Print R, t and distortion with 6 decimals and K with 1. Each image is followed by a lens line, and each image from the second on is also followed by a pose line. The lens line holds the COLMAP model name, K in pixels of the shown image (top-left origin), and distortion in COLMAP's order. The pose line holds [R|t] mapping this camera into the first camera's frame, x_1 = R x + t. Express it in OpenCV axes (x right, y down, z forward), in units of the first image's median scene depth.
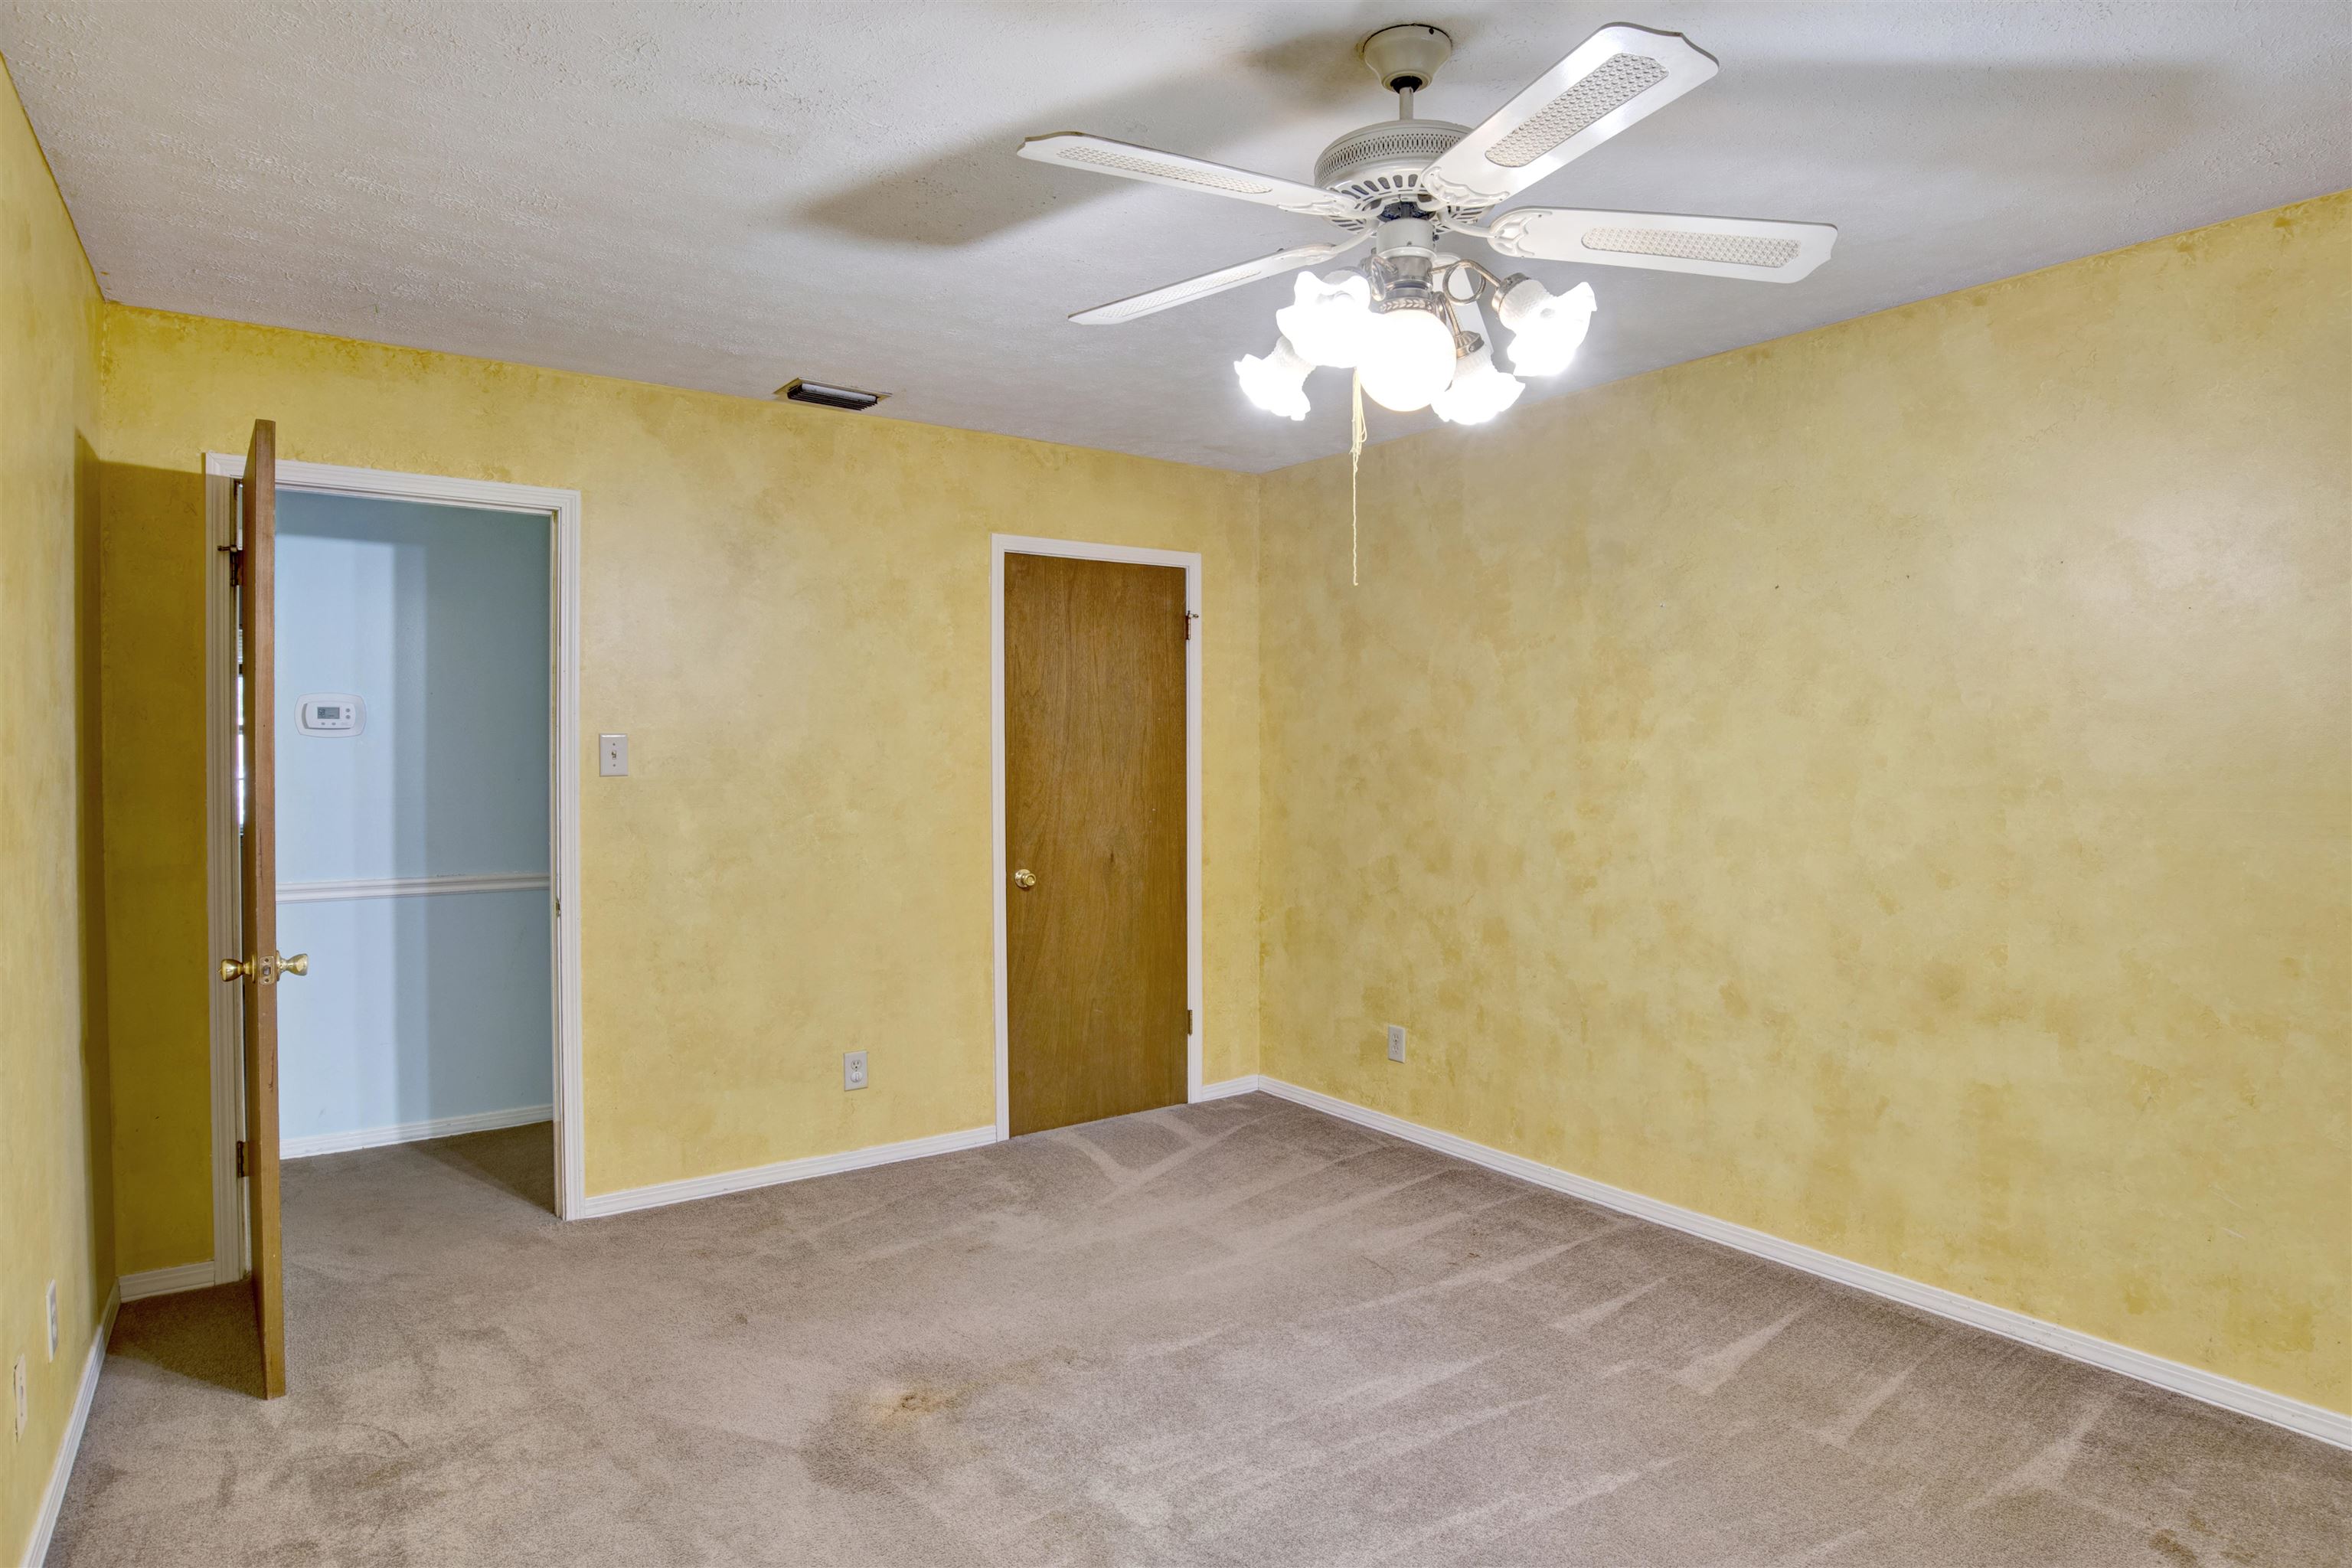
lens RADIAL K [[1271.9, 0, 1193.2], [0, 1271.9, 768.7], [0, 0, 1]] dist [-0.073226, 0.026010]
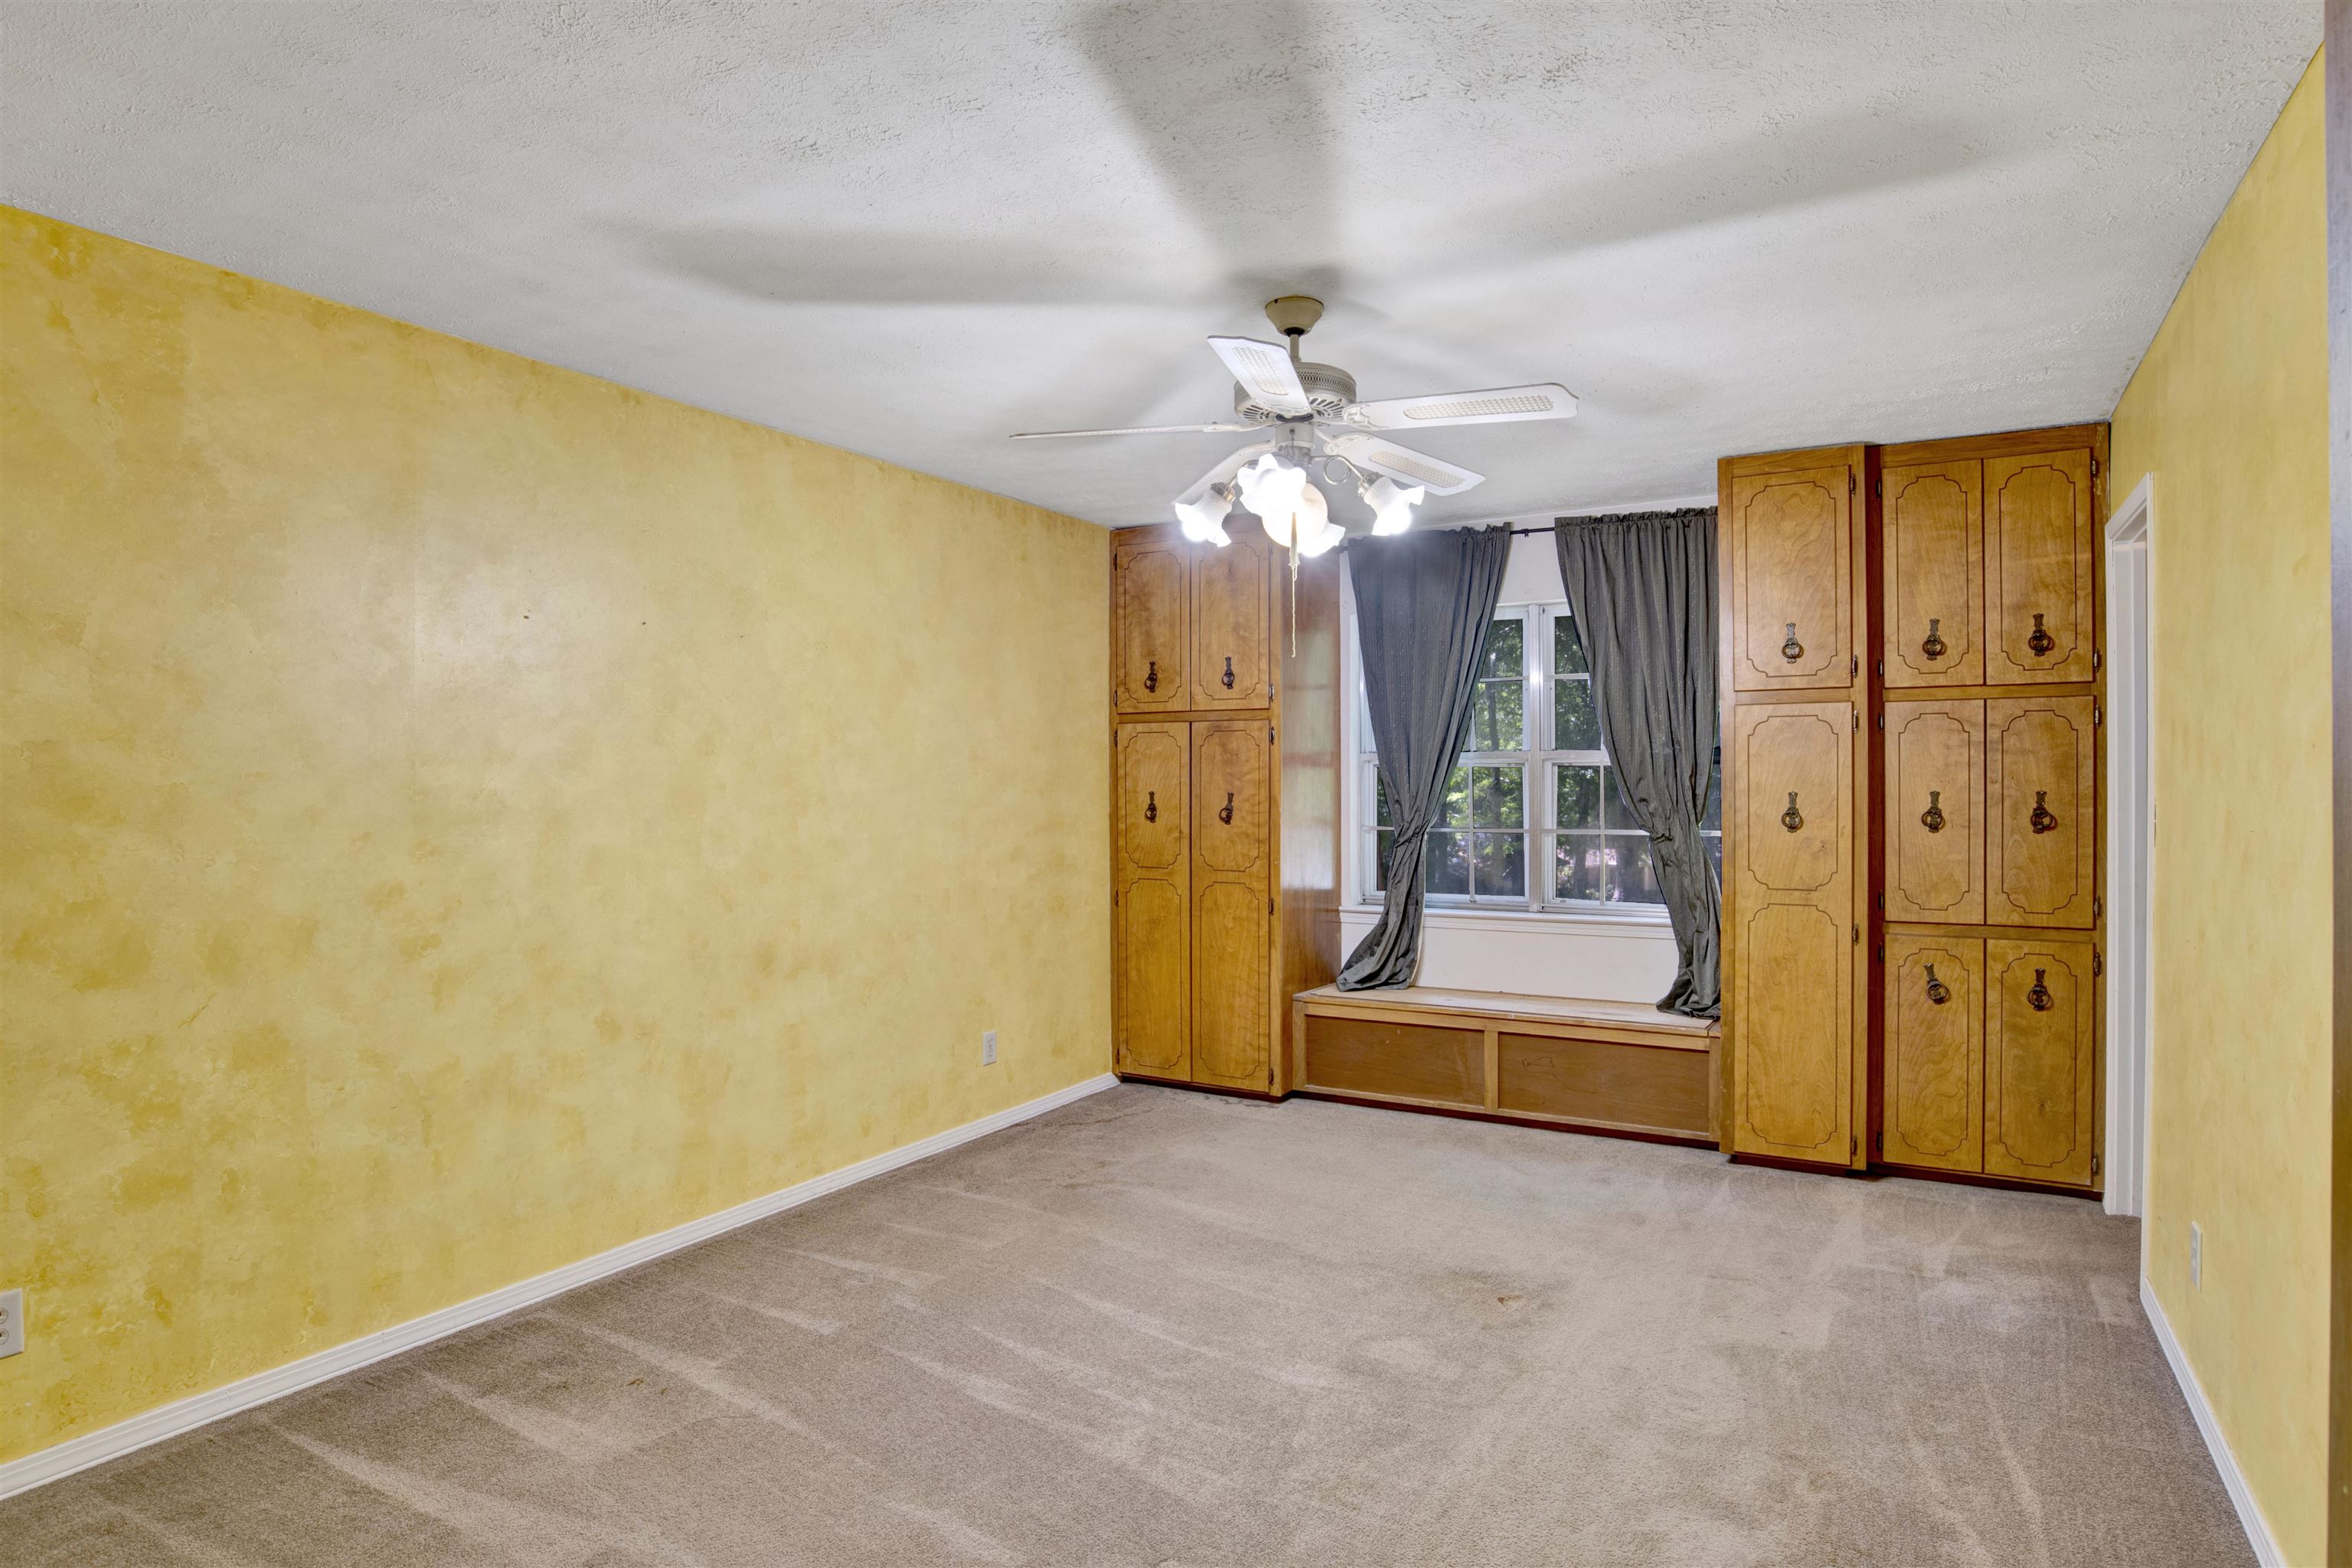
lens RADIAL K [[1271.9, 0, 1193.2], [0, 1271.9, 768.7], [0, 0, 1]] dist [-0.073226, 0.026010]
pose [[-0.403517, 0.004809, 0.914960, -0.642767], [0.015393, 0.999880, 0.001534, -0.015055], [-0.914843, 0.014703, -0.403543, 0.928881]]
